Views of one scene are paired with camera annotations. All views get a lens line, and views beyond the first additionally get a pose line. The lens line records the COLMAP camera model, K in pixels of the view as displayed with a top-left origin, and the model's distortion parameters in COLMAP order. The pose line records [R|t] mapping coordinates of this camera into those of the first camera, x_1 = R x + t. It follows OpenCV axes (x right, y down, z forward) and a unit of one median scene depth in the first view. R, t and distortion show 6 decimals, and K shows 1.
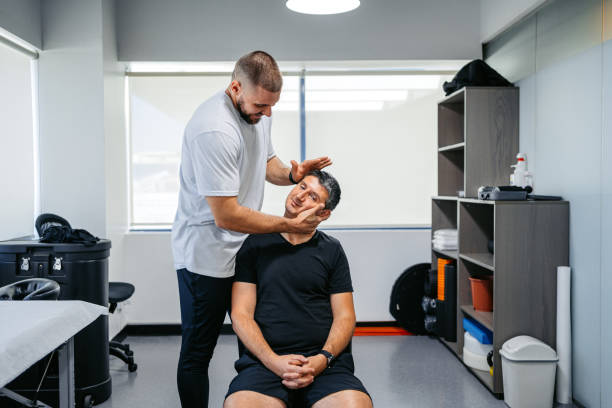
lens RADIAL K [[621.0, 0, 306.3], [0, 621.0, 207.7], [0, 0, 1]] dist [-0.005160, 0.004312]
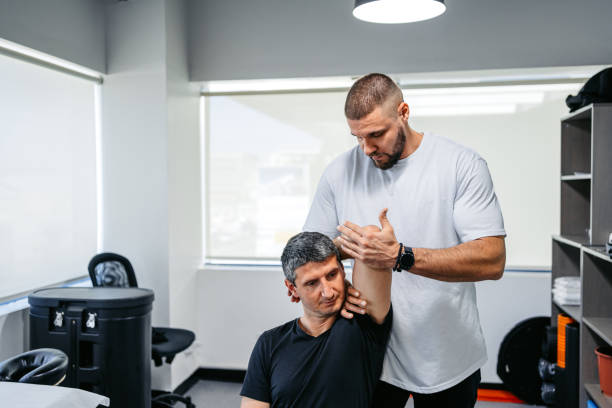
lens RADIAL K [[630.6, 0, 303.4], [0, 630.6, 204.1], [0, 0, 1]] dist [-0.005504, 0.009974]
pose [[0.976224, 0.009276, -0.216565, 0.072953], [-0.010253, 0.999942, -0.003390, -0.061507], [0.216521, 0.005530, 0.976262, 0.145885]]
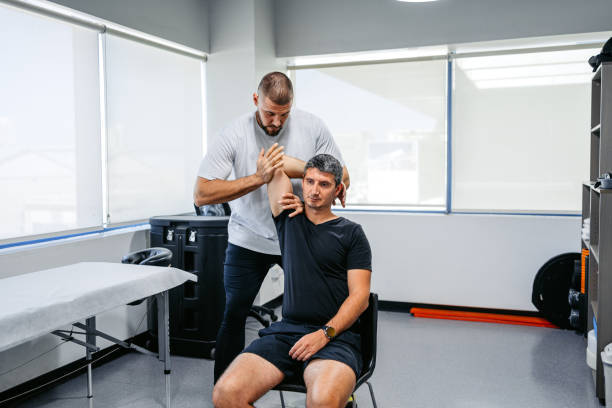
lens RADIAL K [[614.2, 0, 306.0], [0, 614.2, 204.0], [0, 0, 1]] dist [-0.005986, 0.013118]
pose [[0.919028, 0.024794, -0.393412, 0.214194], [-0.012600, 0.999358, 0.033548, -0.011772], [0.393991, -0.025874, 0.918750, -0.003026]]
